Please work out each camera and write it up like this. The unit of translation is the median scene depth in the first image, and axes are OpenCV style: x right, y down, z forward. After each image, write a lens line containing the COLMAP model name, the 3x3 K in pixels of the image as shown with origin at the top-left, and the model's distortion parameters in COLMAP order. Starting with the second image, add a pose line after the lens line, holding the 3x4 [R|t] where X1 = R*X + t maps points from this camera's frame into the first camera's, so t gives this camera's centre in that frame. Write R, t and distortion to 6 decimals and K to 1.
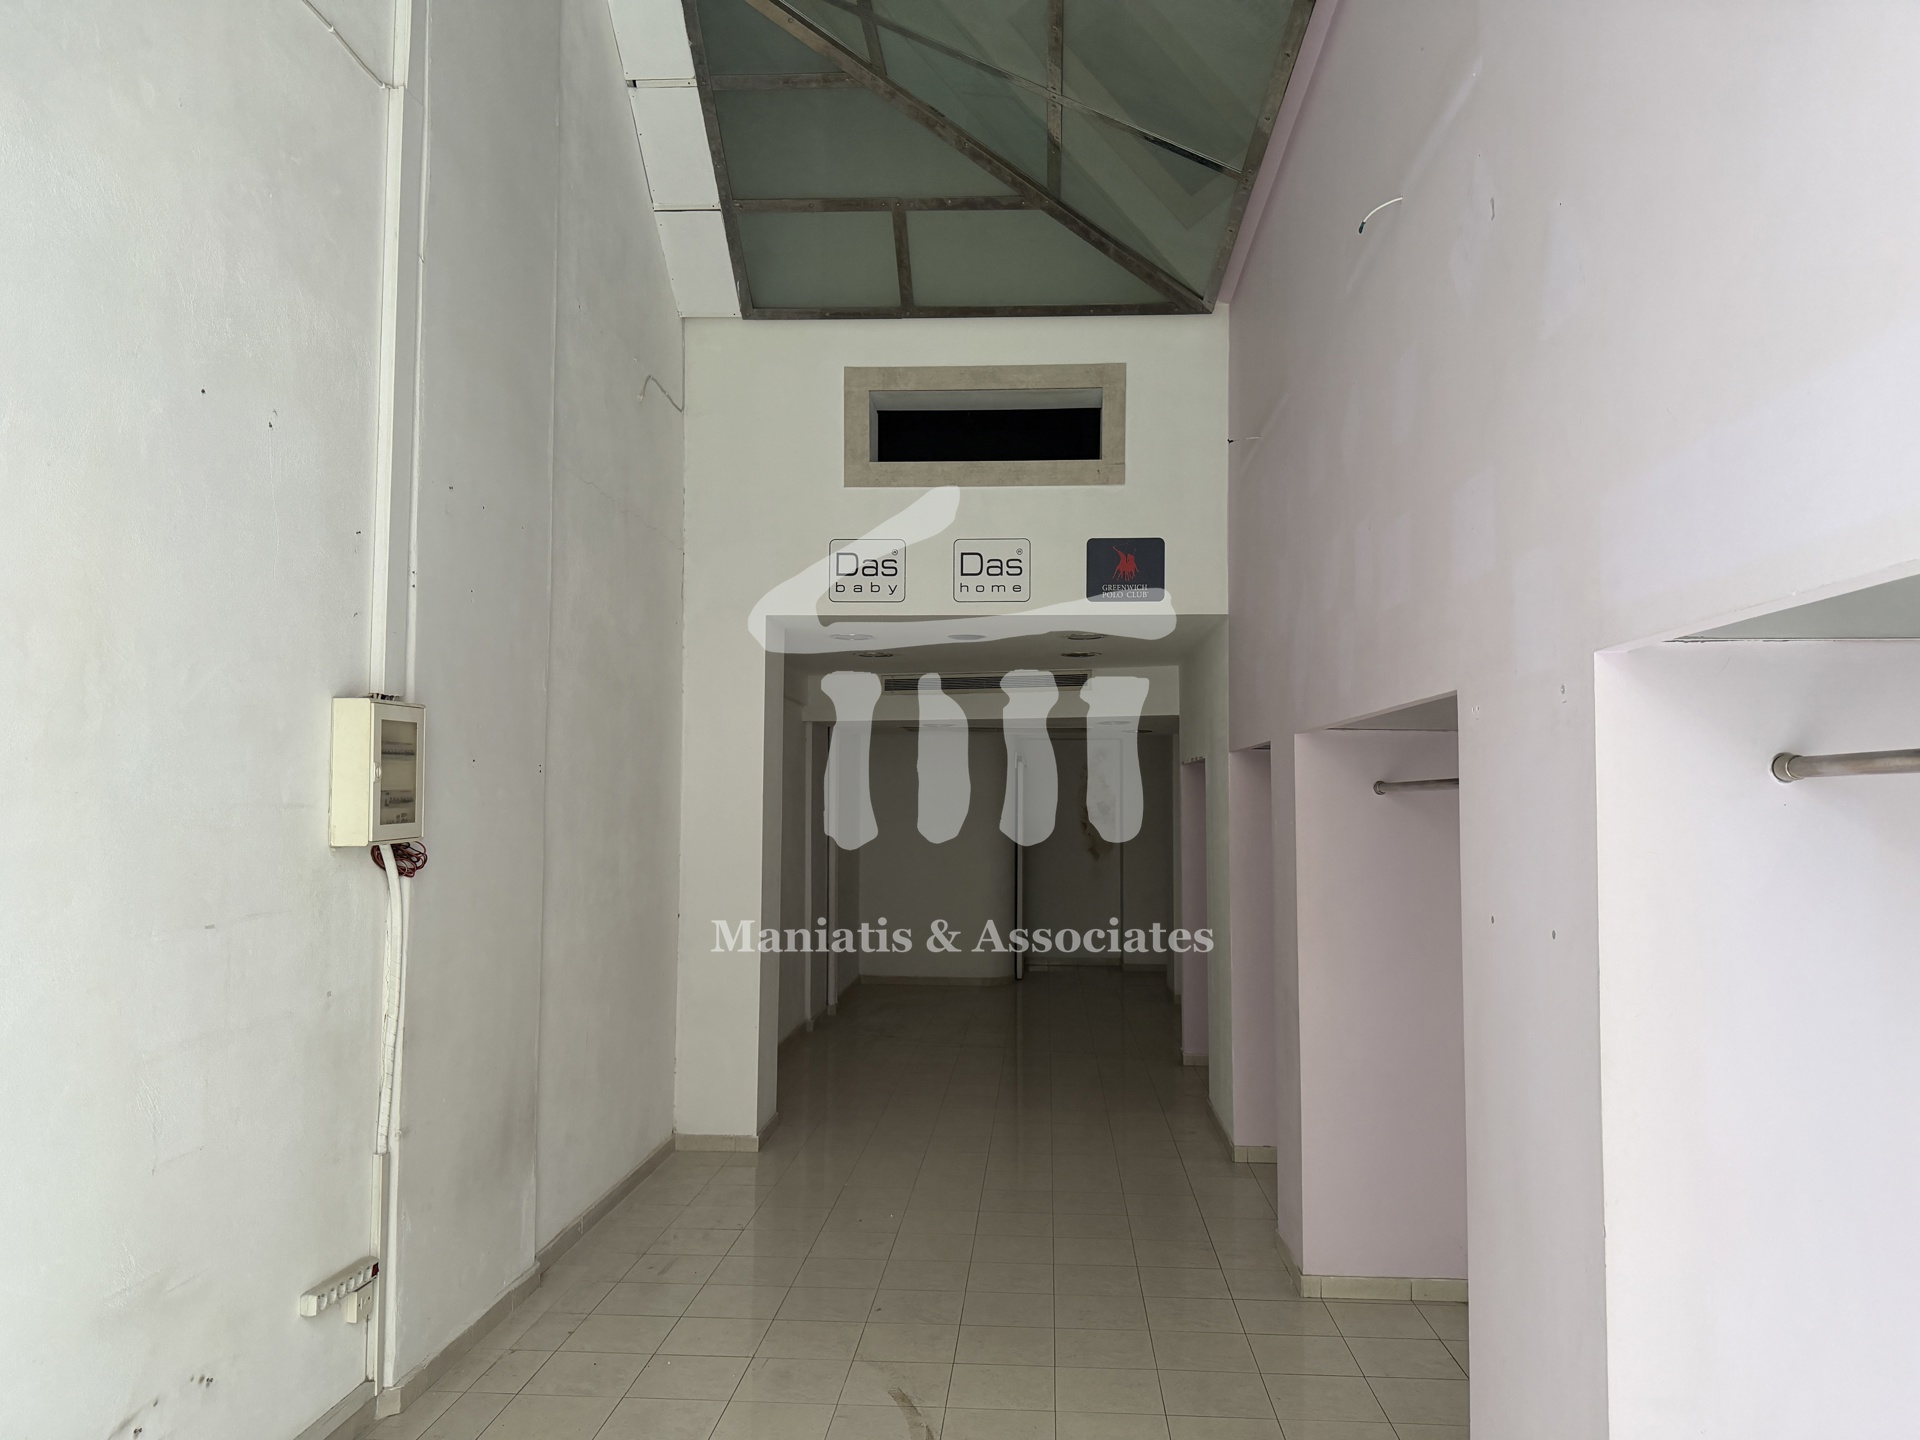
lens RADIAL K [[1338.0, 0, 967.3], [0, 1338.0, 732.0], [0, 0, 1]] dist [0.154684, -0.283079]
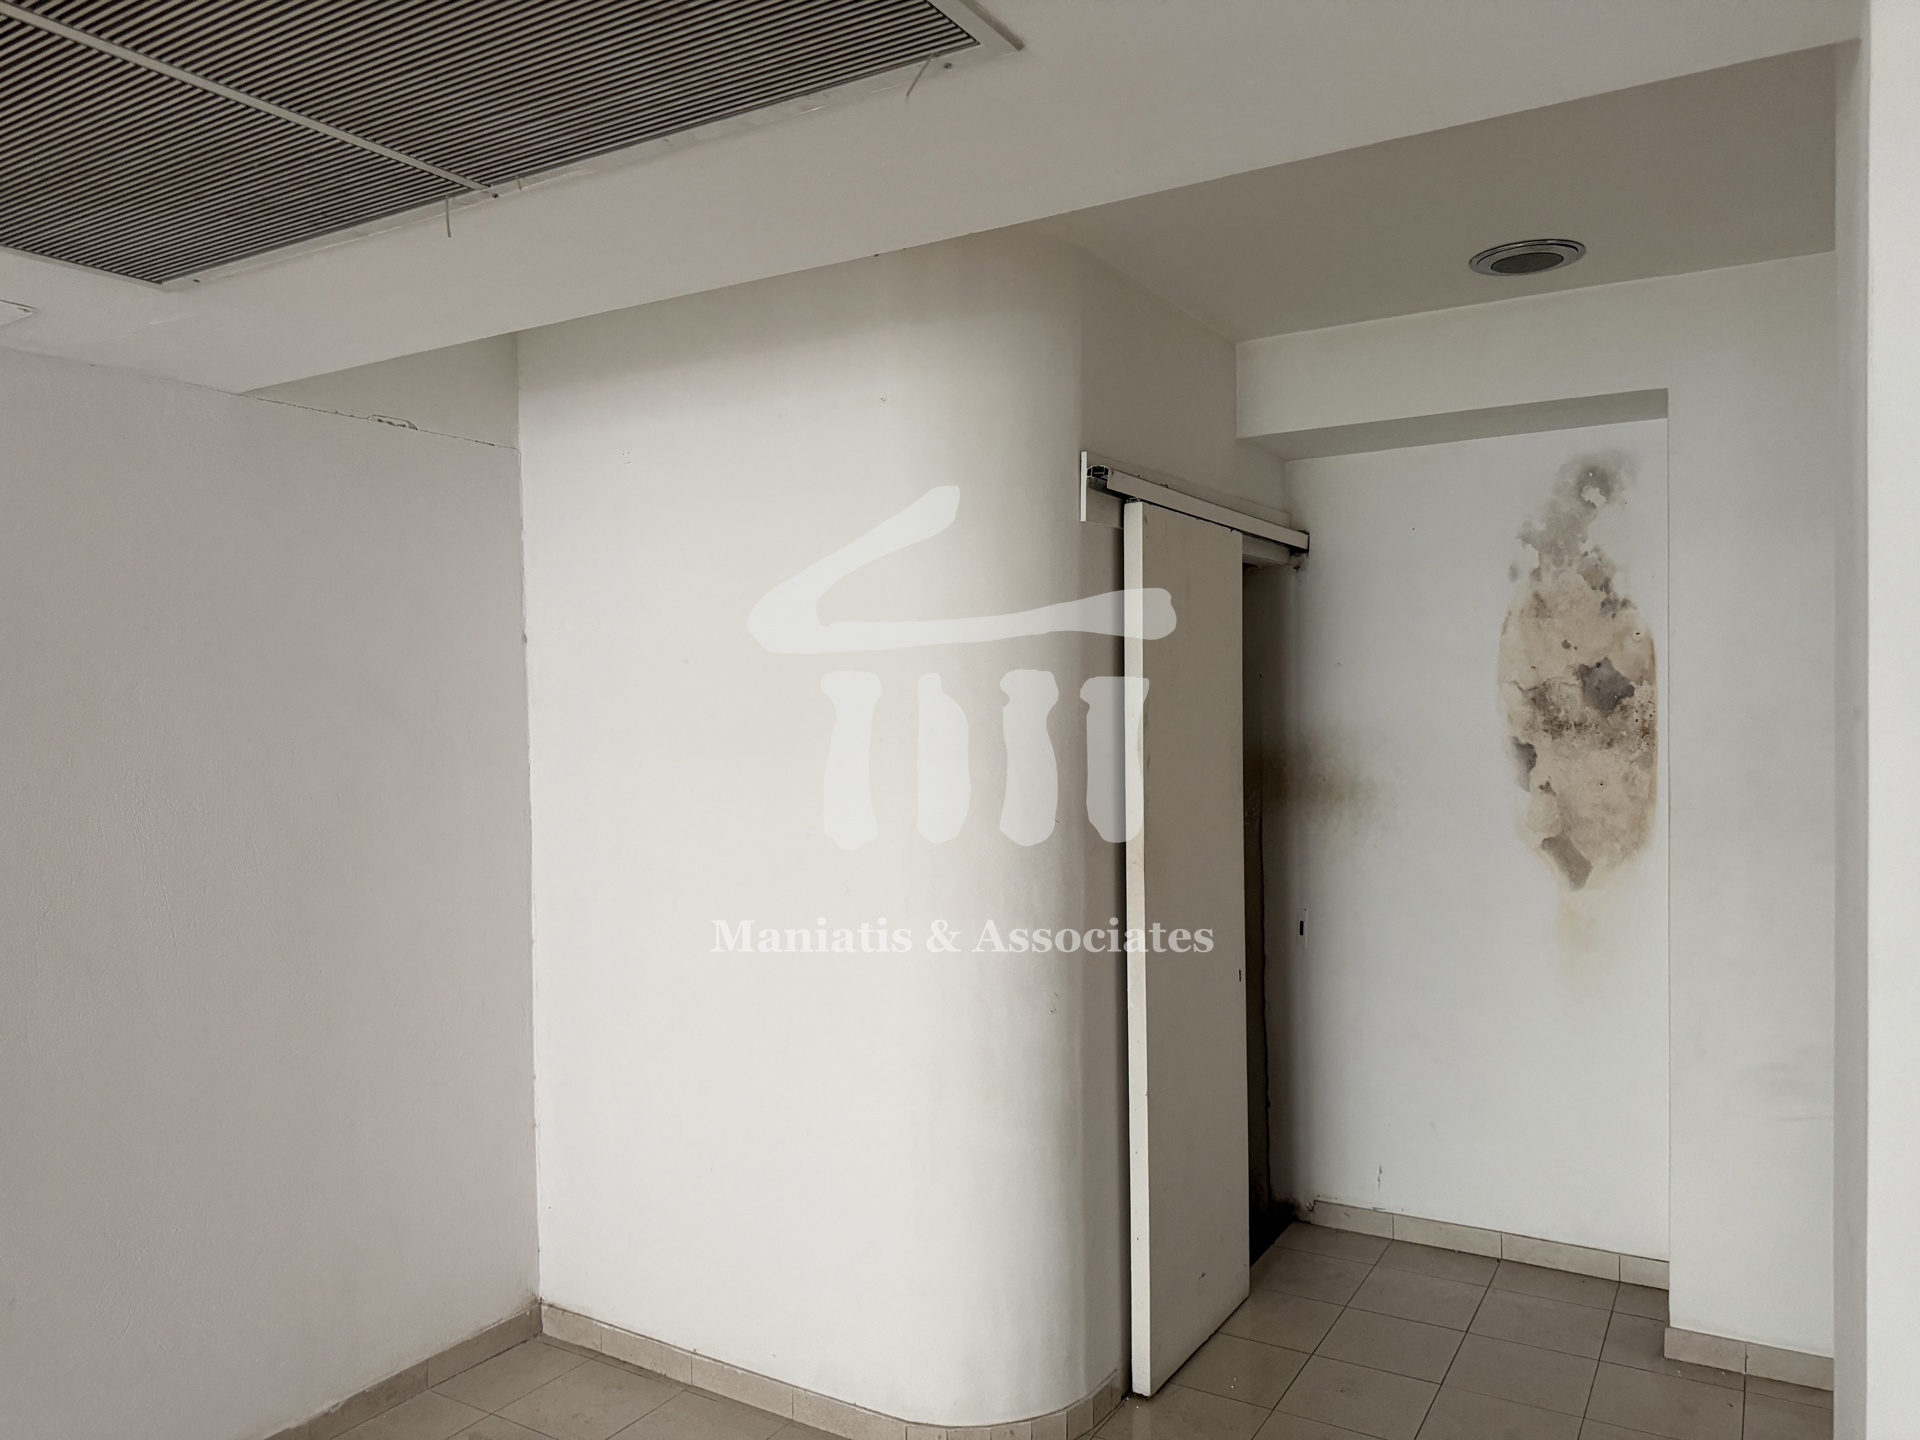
lens RADIAL K [[1333.9, 0, 948.6], [0, 1333.9, 727.7], [0, 0, 1]] dist [0.164789, -0.326383]
pose [[0.882112, -0.007822, -0.470975, 0.247380], [0.043400, 0.996959, 0.064728, 0.092142], [0.469036, -0.077538, 0.879769, 1.539464]]
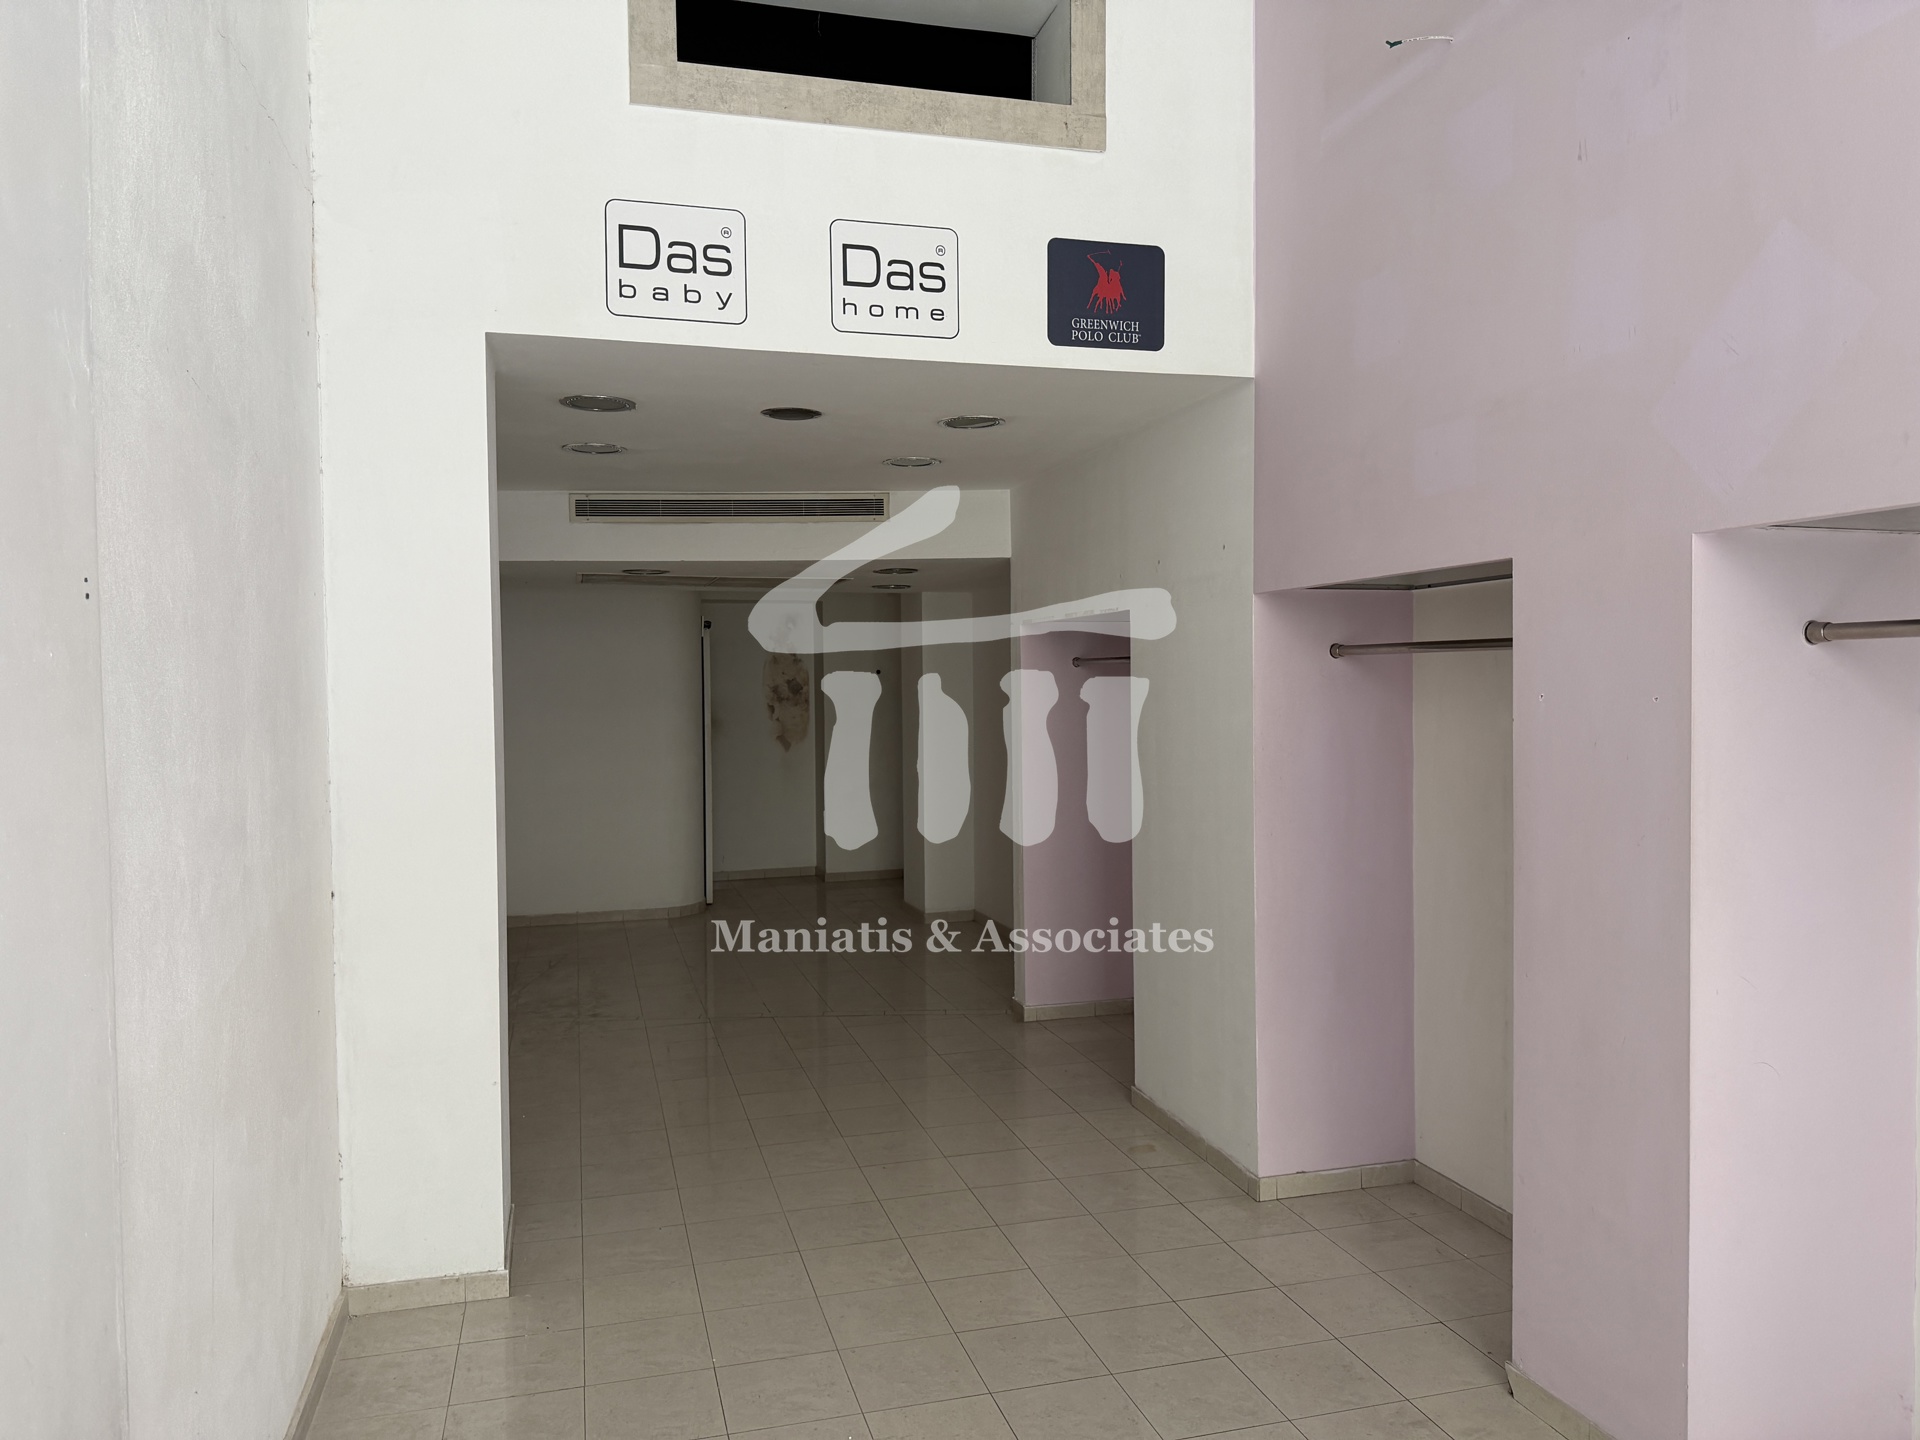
lens RADIAL K [[1342.3, 0, 955.7], [0, 1342.3, 724.5], [0, 0, 1]] dist [0.104190, -0.167636]
pose [[0.944885, -0.025753, 0.326387, -0.158848], [-0.001916, 0.996450, 0.084170, 0.023902], [-0.327396, -0.080156, 0.941481, 0.427741]]
